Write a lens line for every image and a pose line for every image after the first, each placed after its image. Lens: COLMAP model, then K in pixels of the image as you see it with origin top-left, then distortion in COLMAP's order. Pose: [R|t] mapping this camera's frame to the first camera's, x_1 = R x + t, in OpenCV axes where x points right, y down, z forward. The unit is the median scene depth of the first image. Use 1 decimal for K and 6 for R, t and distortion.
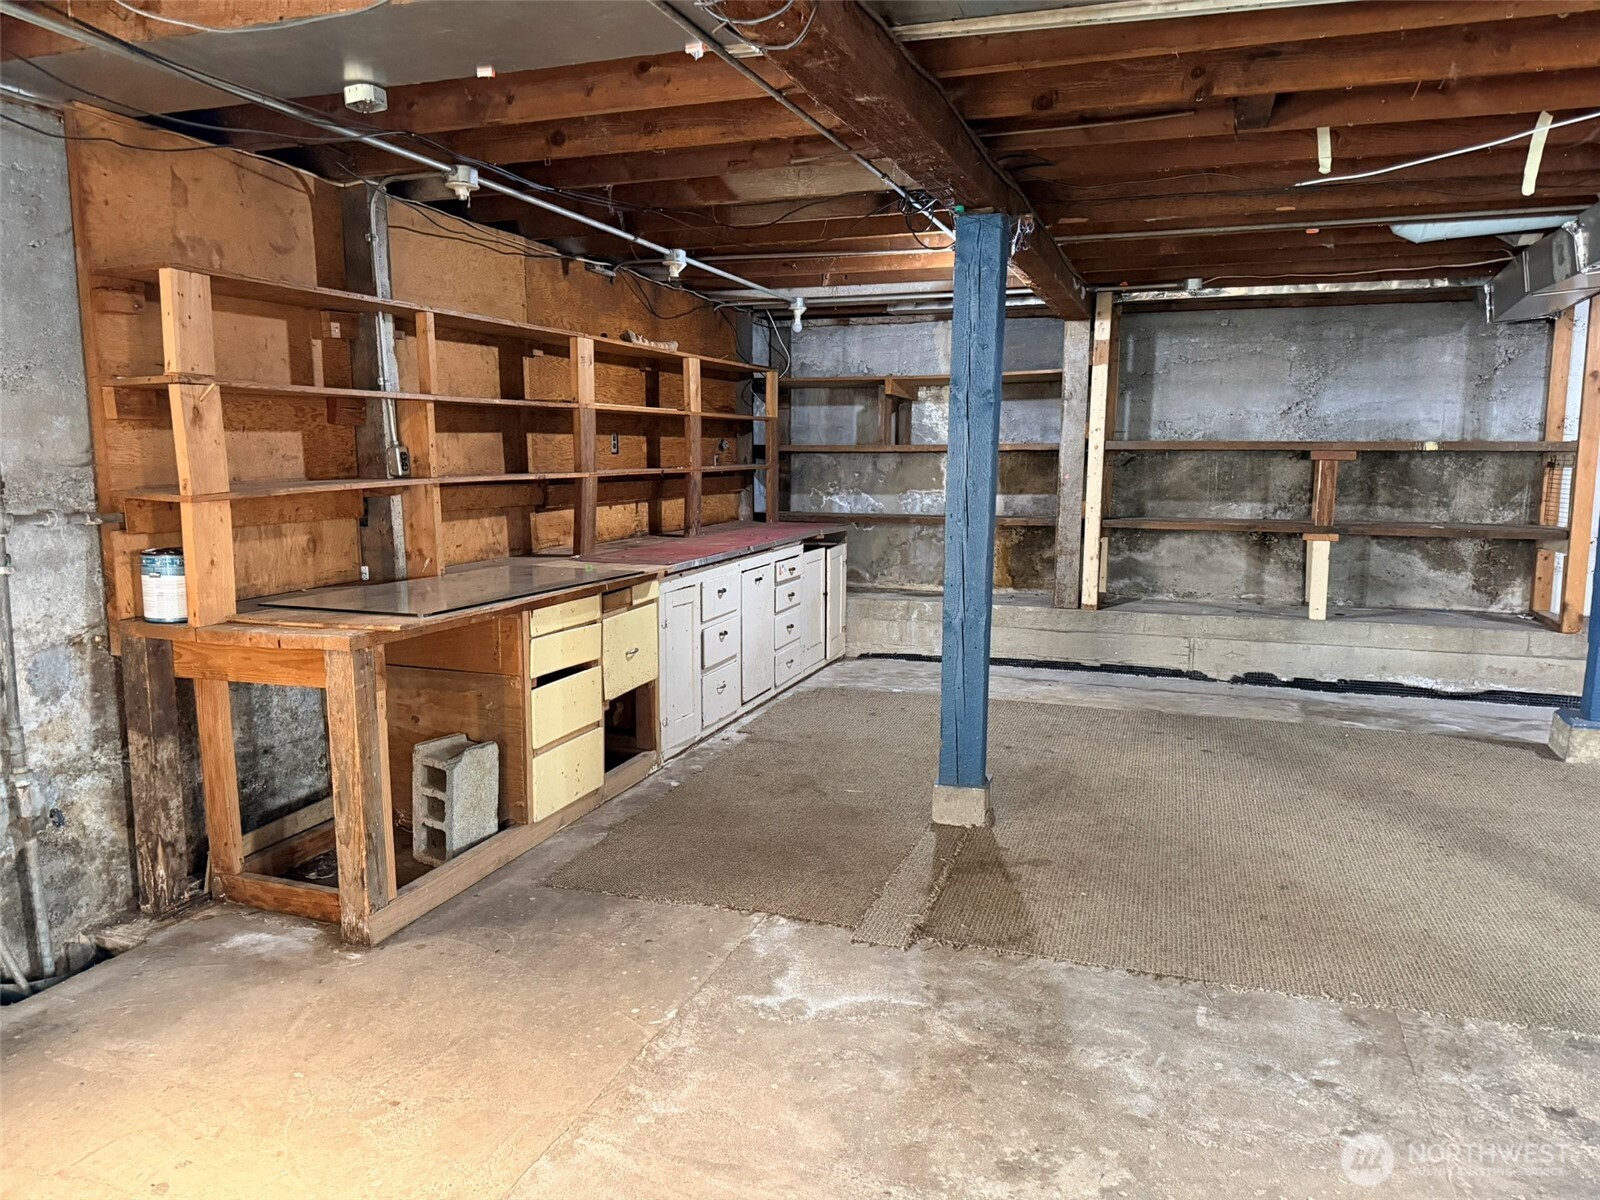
lens RADIAL K [[1136.6, 0, 789.0], [0, 1136.6, 598.3], [0, 0, 1]] dist [0.043015, -0.044408]
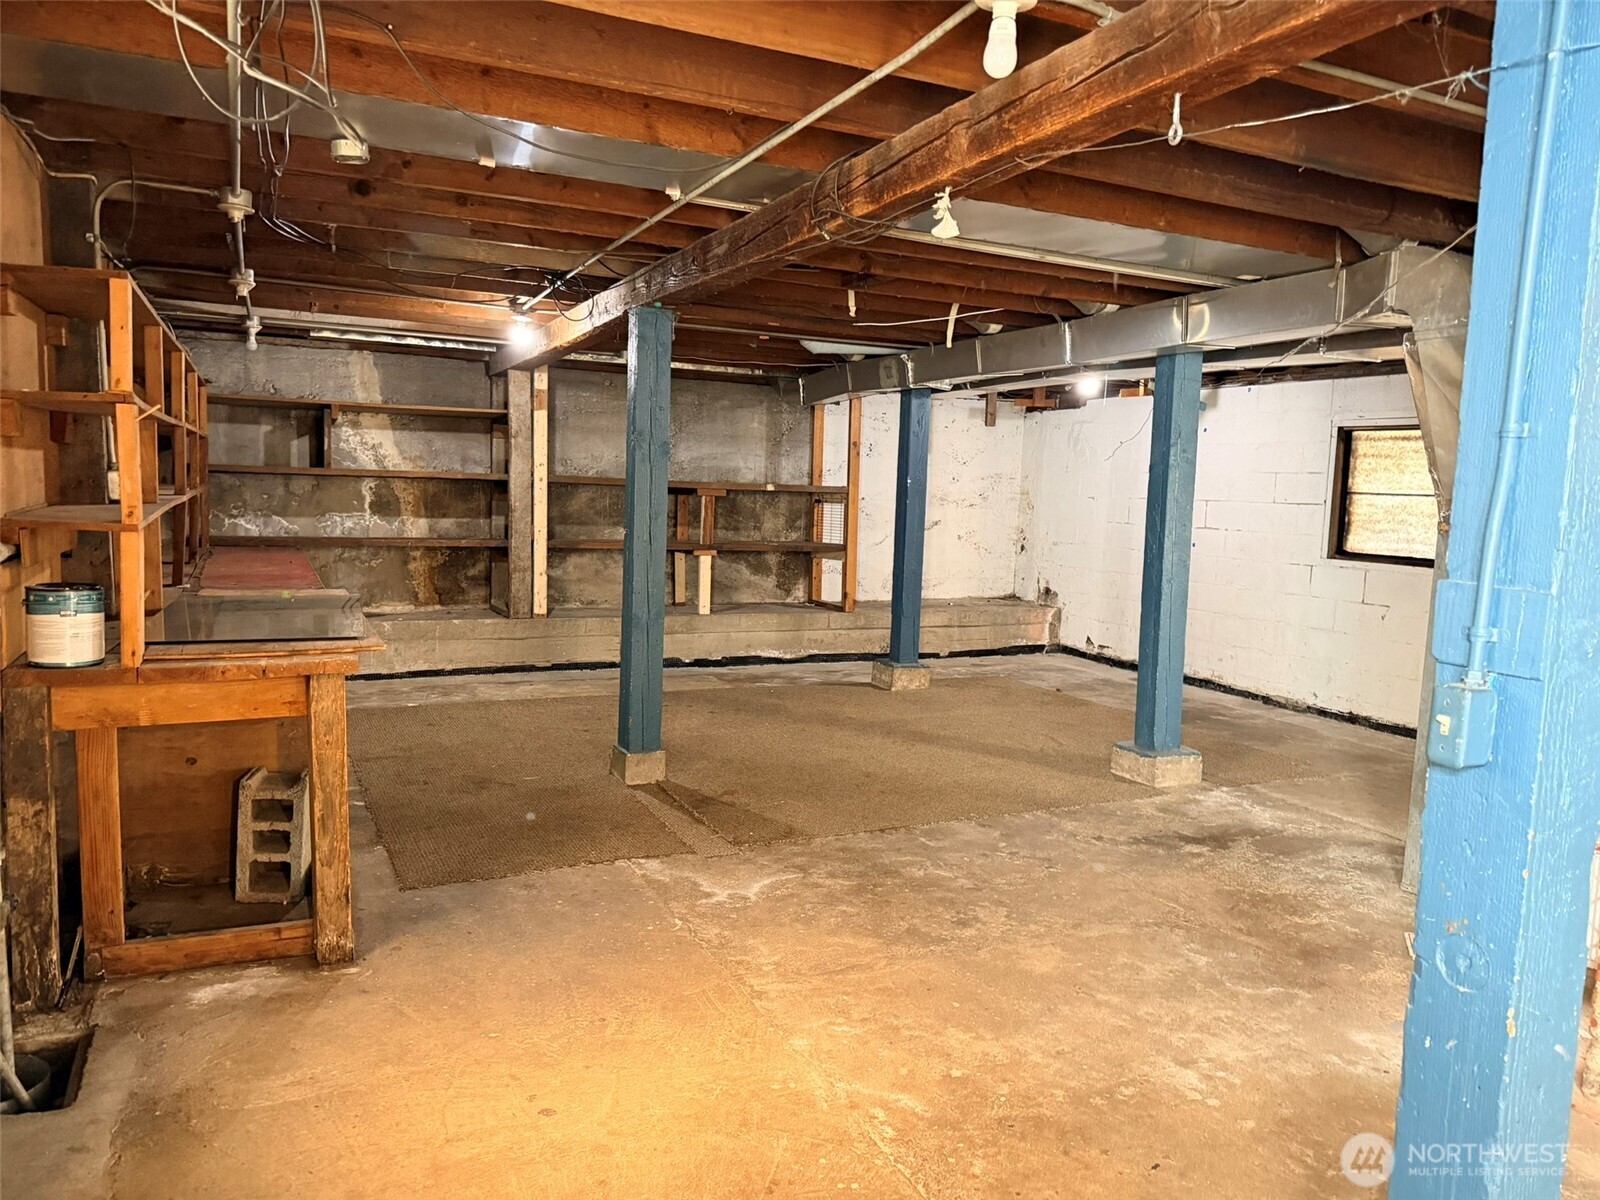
lens RADIAL K [[1136.6, 0, 811.5], [0, 1136.6, 601.2], [0, 0, 1]] dist [0.043015, -0.044408]
pose [[0.695916, -0.047526, 0.716548, -0.592775], [0.058524, 0.998242, 0.009372, -0.003543], [-0.715734, 0.035413, 0.697474, -0.020346]]
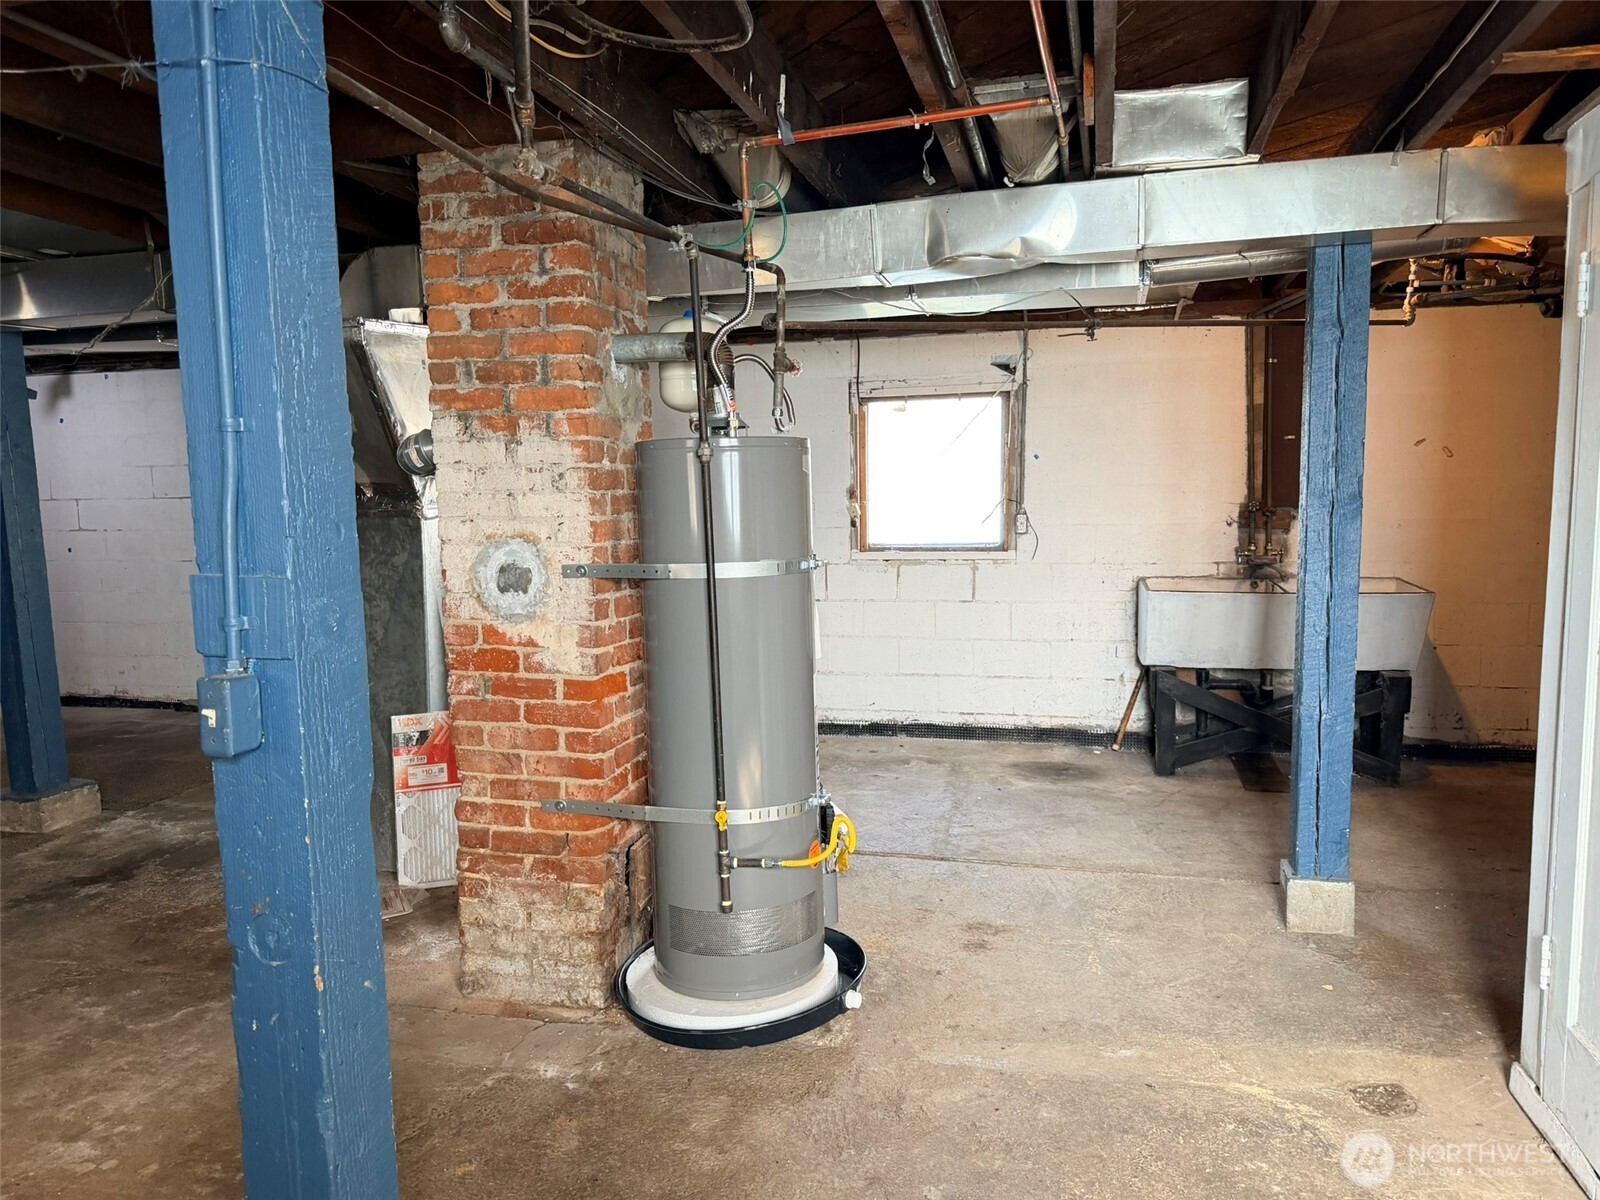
lens RADIAL K [[1136.6, 0, 798.5], [0, 1136.6, 600.7], [0, 0, 1]] dist [0.043015, -0.044408]
pose [[-0.095331, -0.100703, 0.990339, -0.572417], [0.150924, 0.981907, 0.114374, 0.000284], [-0.983938, 0.160369, -0.078408, -0.068865]]
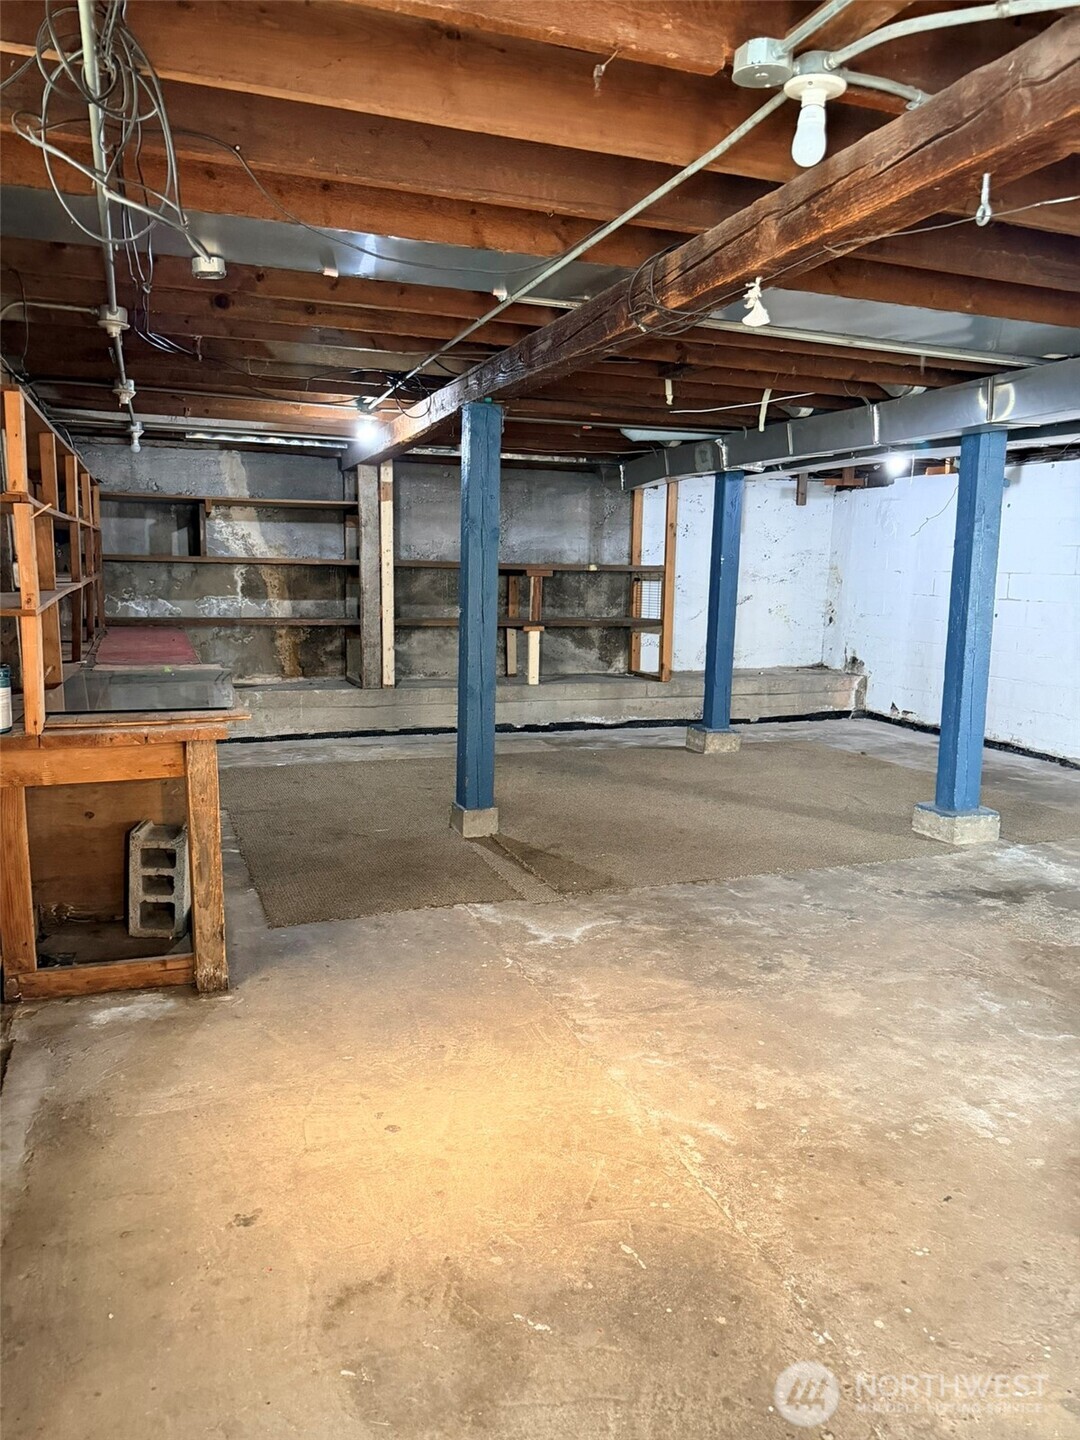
lens RADIAL K [[1022.9, 0, 539.6], [0, 1022.9, 726.2], [0, 0, 1]] dist [0.043015, -0.044408]
pose [[0.758668, -0.087433, 0.645584, -0.578873], [0.065054, 0.996168, 0.058463, -0.006237], [-0.648222, -0.002356, 0.761448, -0.014125]]
